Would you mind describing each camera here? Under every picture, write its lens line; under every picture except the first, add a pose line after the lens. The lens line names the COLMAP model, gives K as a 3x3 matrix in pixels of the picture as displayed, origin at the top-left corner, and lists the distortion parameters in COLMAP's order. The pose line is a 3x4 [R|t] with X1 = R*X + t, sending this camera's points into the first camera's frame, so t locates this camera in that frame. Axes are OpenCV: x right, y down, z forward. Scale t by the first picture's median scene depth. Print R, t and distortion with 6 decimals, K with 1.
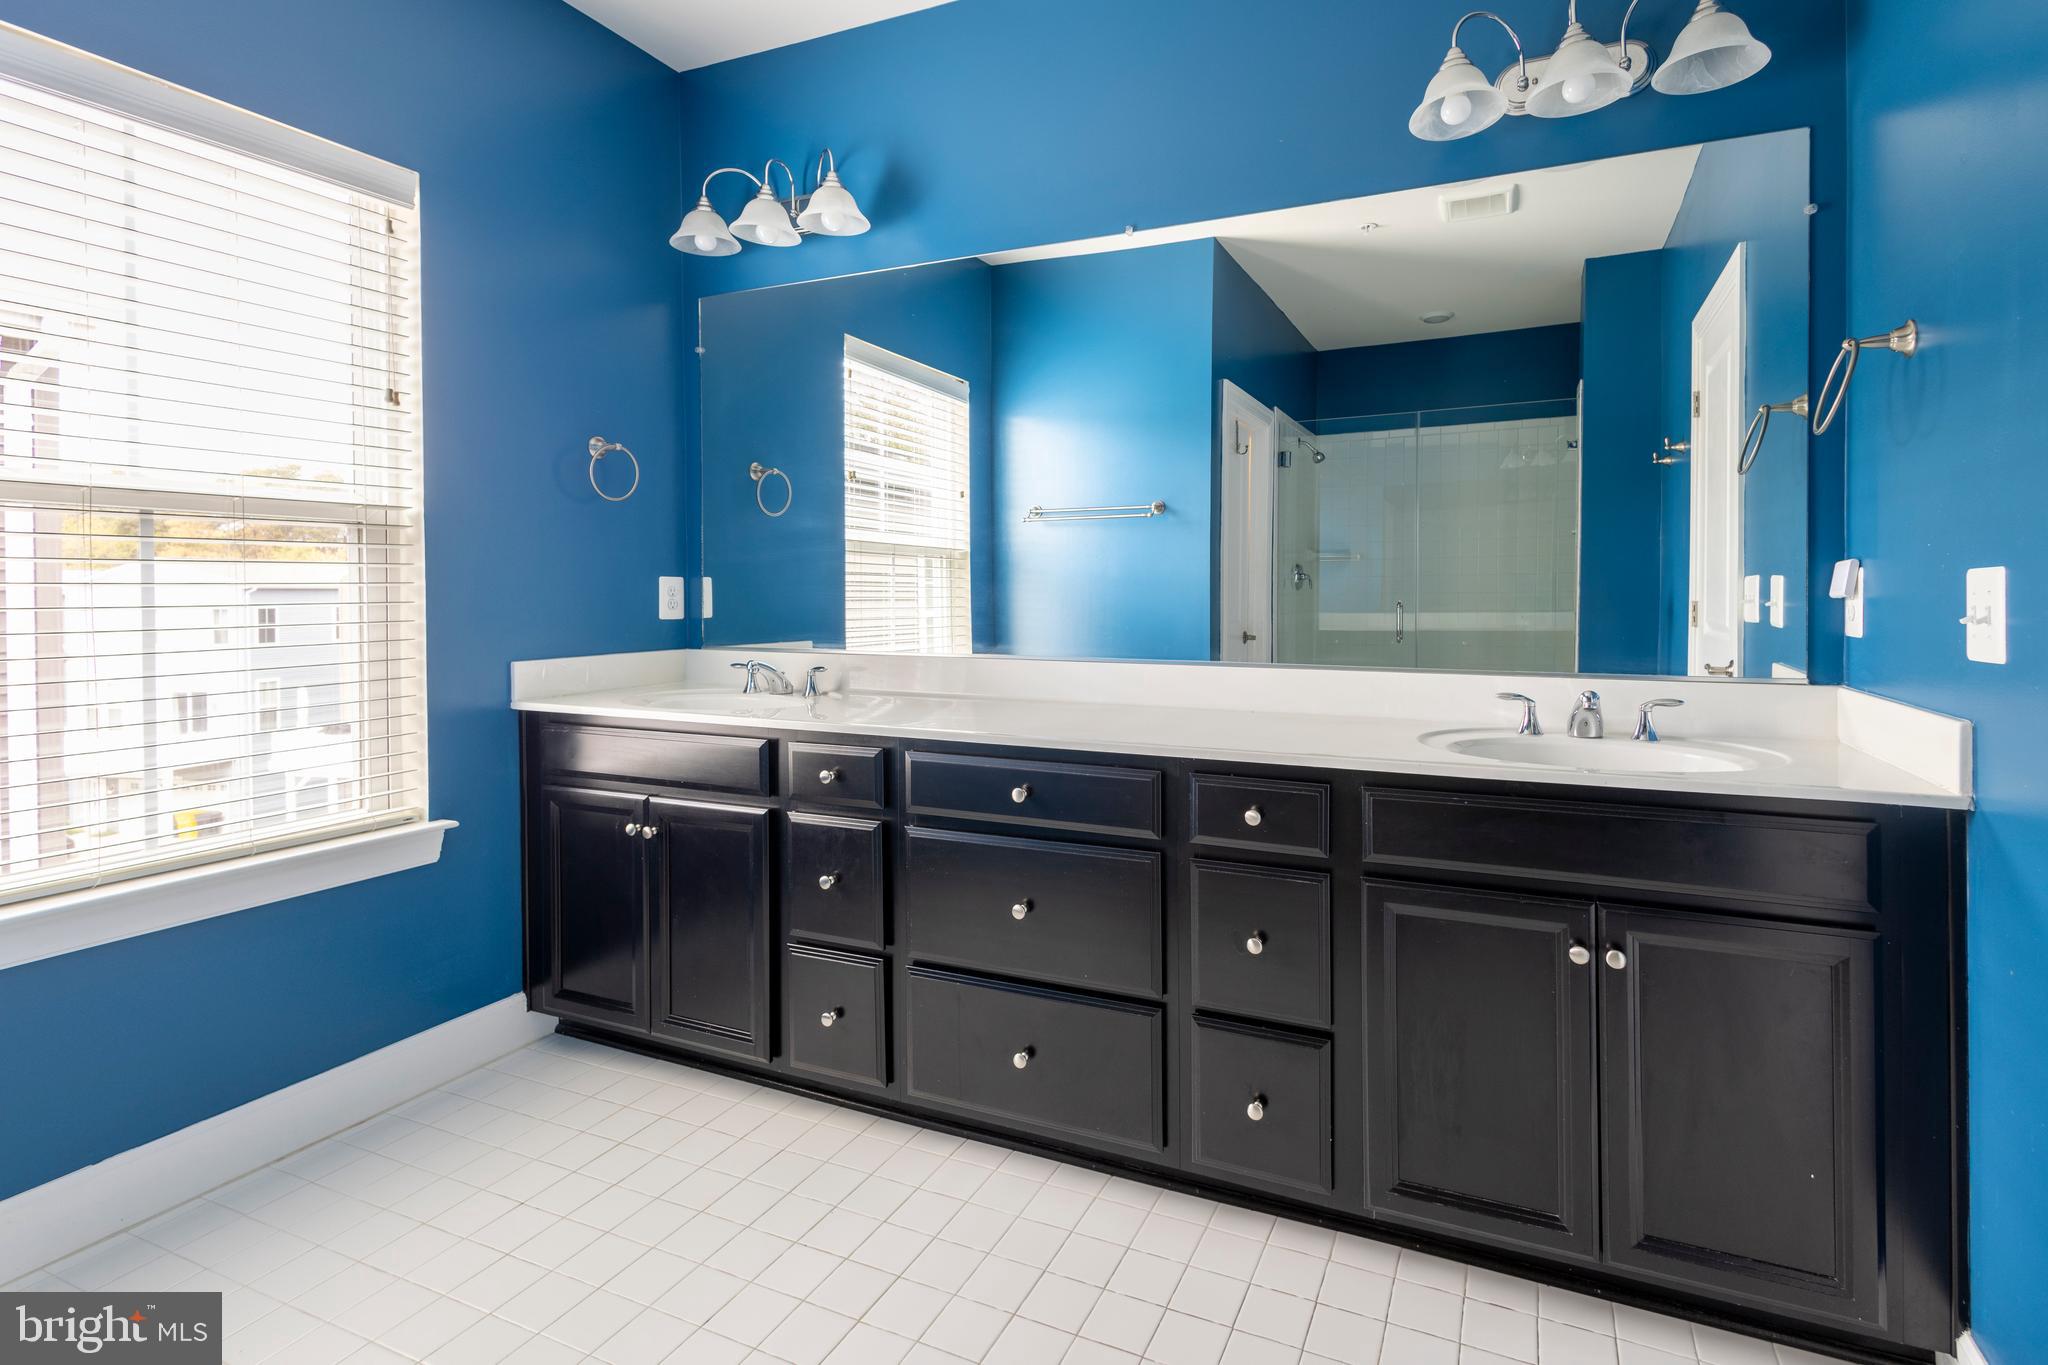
lens RADIAL K [[979.5, 0, 1169.8], [0, 979.5, 595.8], [0, 0, 1]] dist [-0.000089, 0.000025]
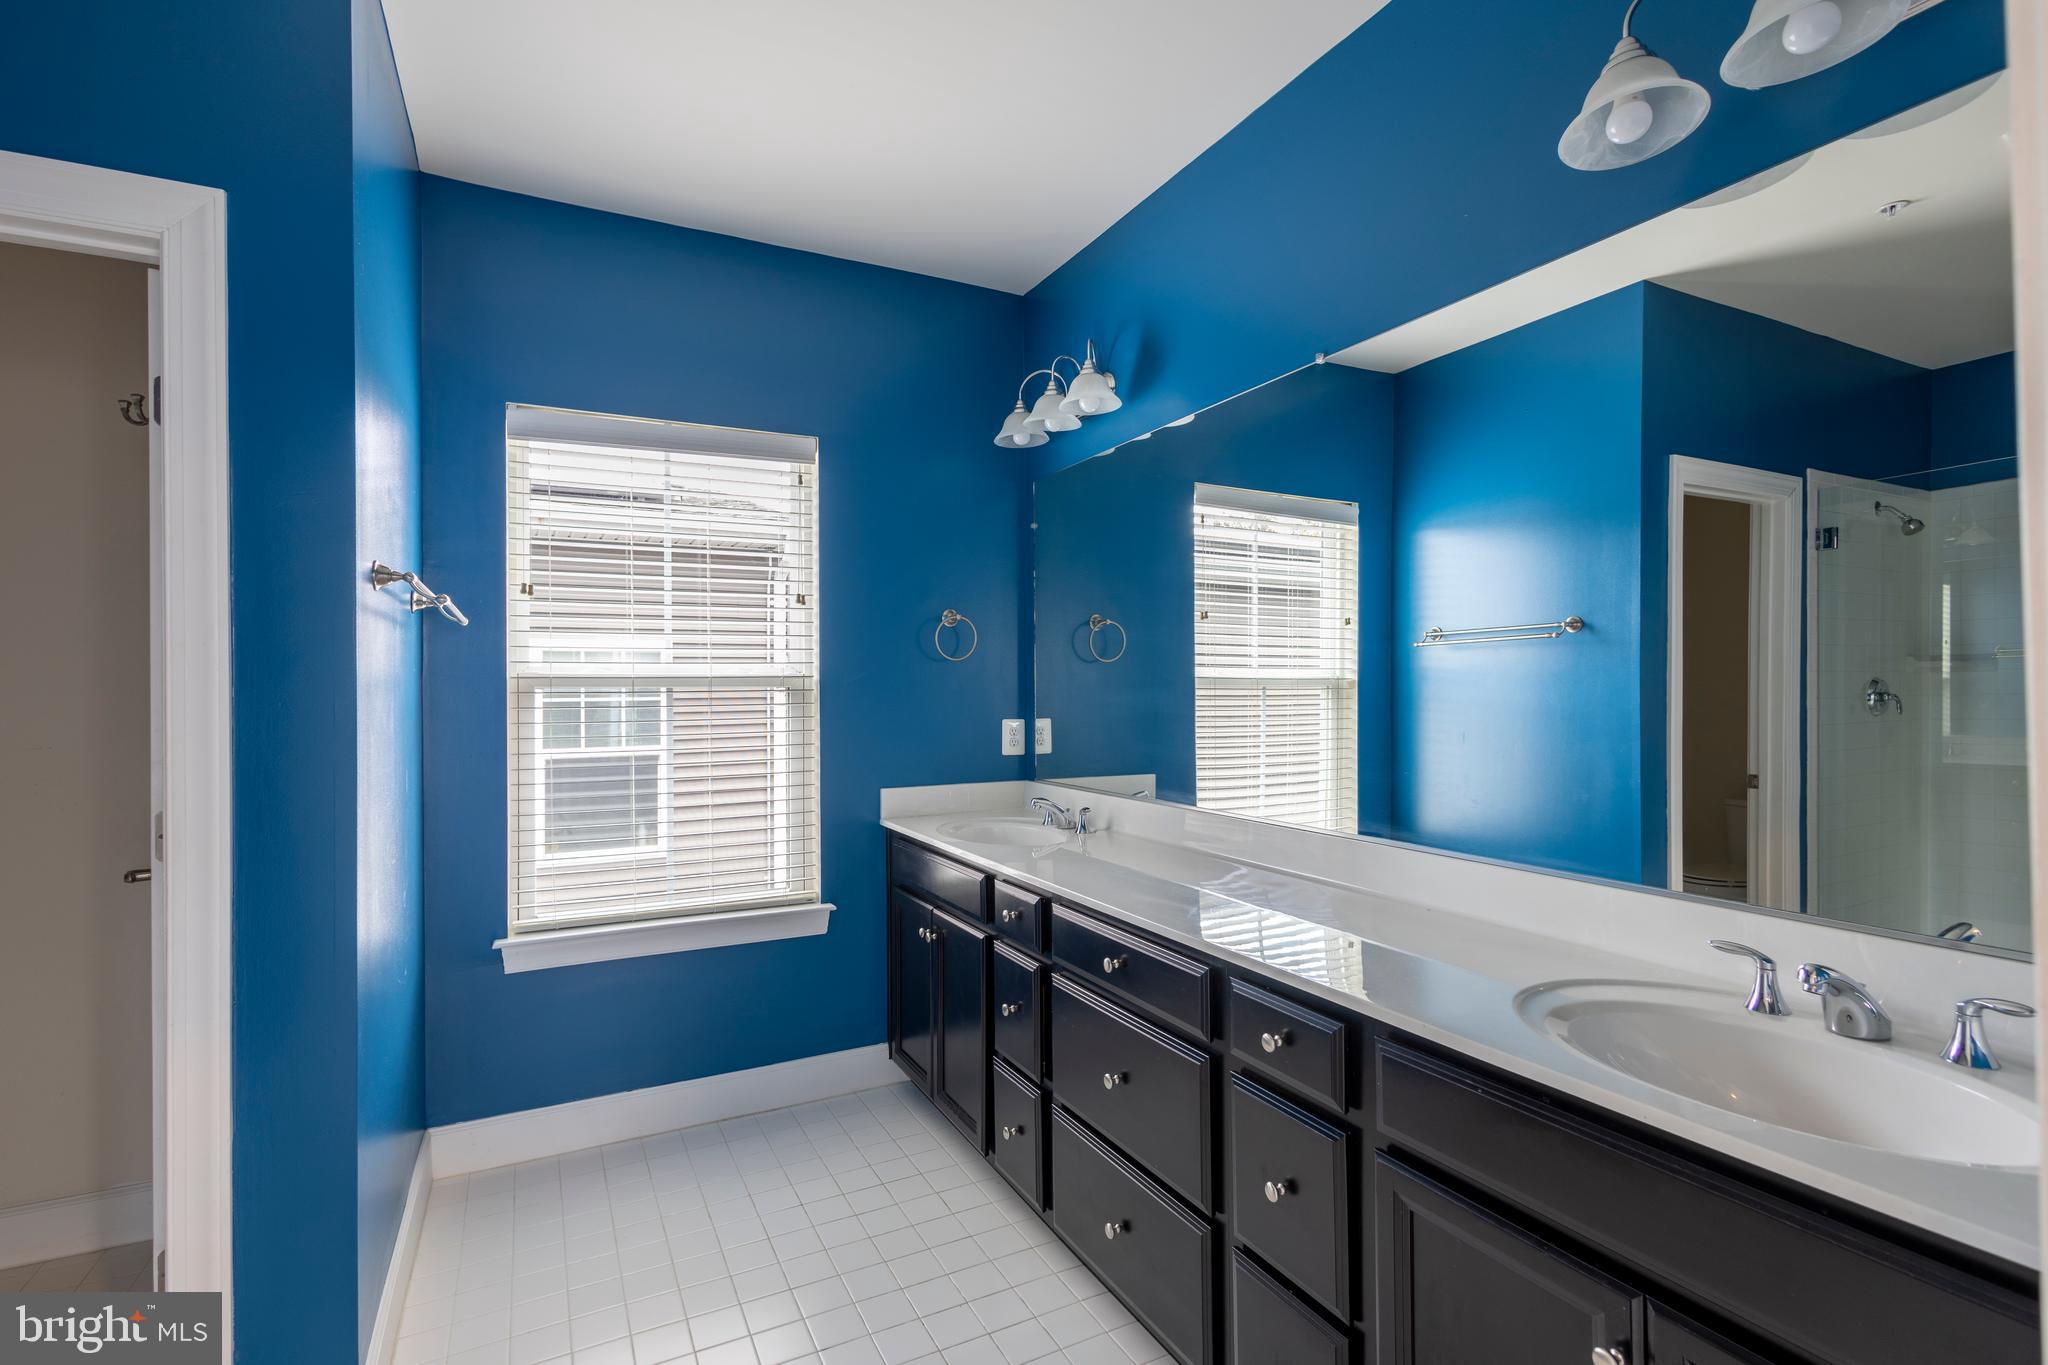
lens RADIAL K [[996.8, 0, 1071.9], [0, 996.8, 666.9], [0, 0, 1]] dist [0.003404, -0.000113]
pose [[0.751288, -0.015234, -0.659798, 0.378447], [0.000413, 0.999744, -0.022613, -0.061090], [0.659974, 0.016716, 0.751103, 0.148408]]
